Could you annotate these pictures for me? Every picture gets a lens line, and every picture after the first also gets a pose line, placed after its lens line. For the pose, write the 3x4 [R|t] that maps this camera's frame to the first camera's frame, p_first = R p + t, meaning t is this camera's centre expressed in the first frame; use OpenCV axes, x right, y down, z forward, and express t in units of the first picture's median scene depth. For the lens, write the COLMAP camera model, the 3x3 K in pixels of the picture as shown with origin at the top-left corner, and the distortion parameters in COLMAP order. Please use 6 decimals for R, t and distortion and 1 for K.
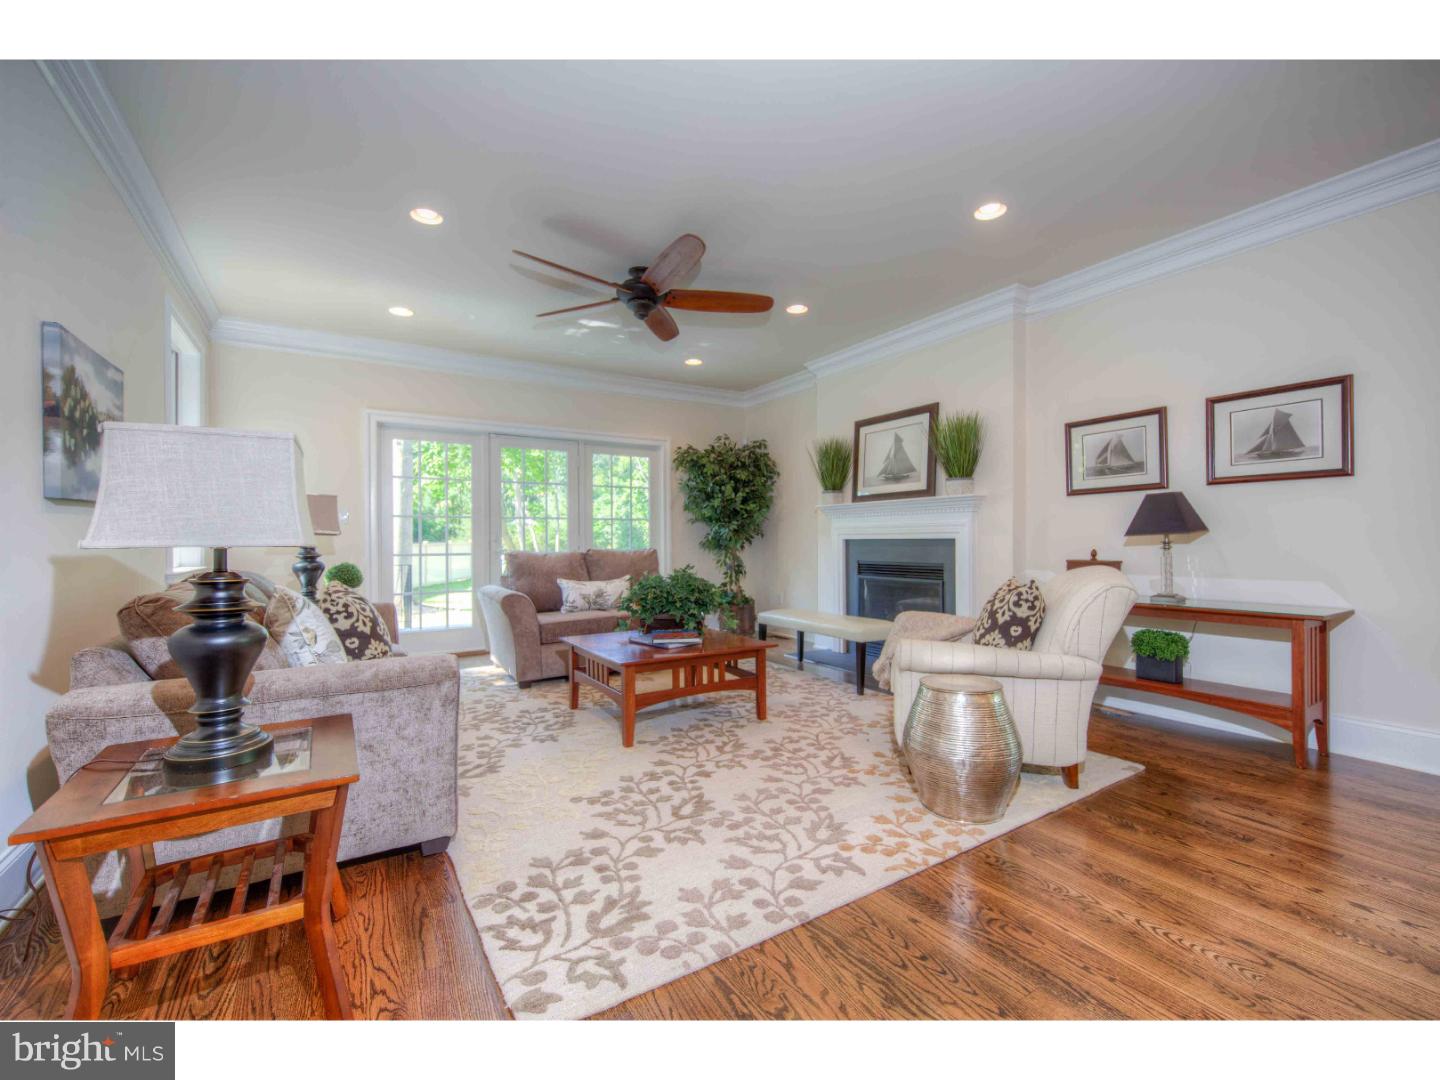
lens RADIAL K [[620.7, 0, 720.0], [0, 620.7, 540.0], [0, 0, 1]] dist [0.004903, -0.000144]
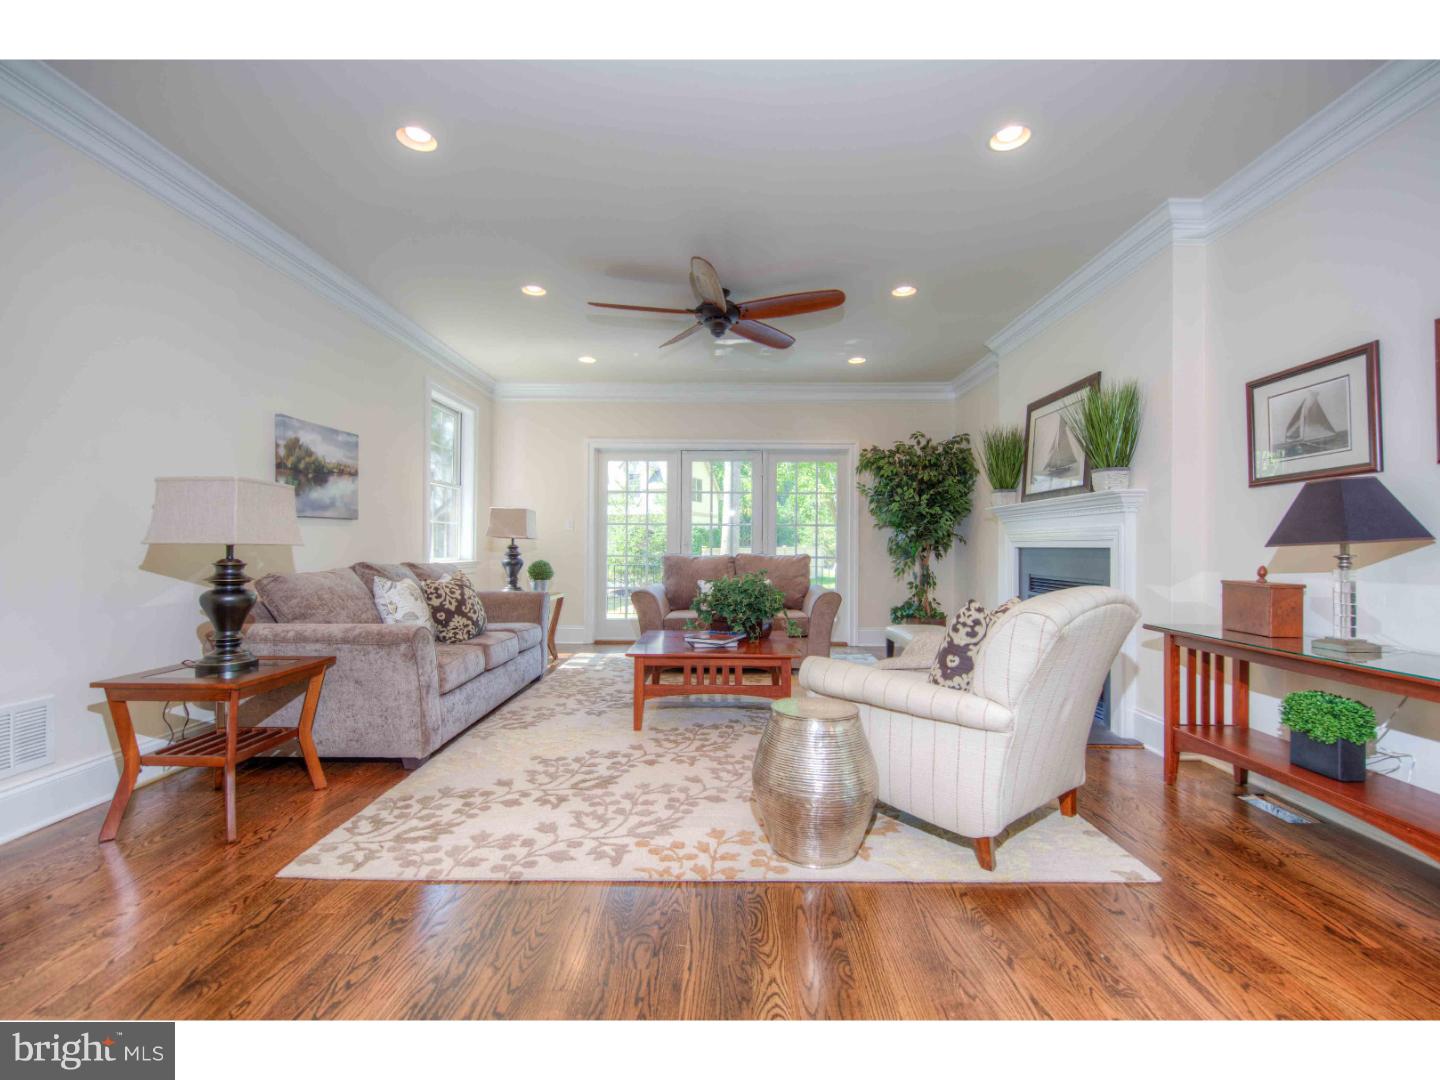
lens RADIAL K [[635.2, 0, 720.0], [0, 635.2, 540.0], [0, 0, 1]] dist [0.002748, -0.000070]
pose [[0.839287, 0.006638, -0.543649, 0.671713], [-0.011785, 0.999913, -0.005985, -0.003058], [0.543561, 0.011430, 0.839292, 0.137726]]
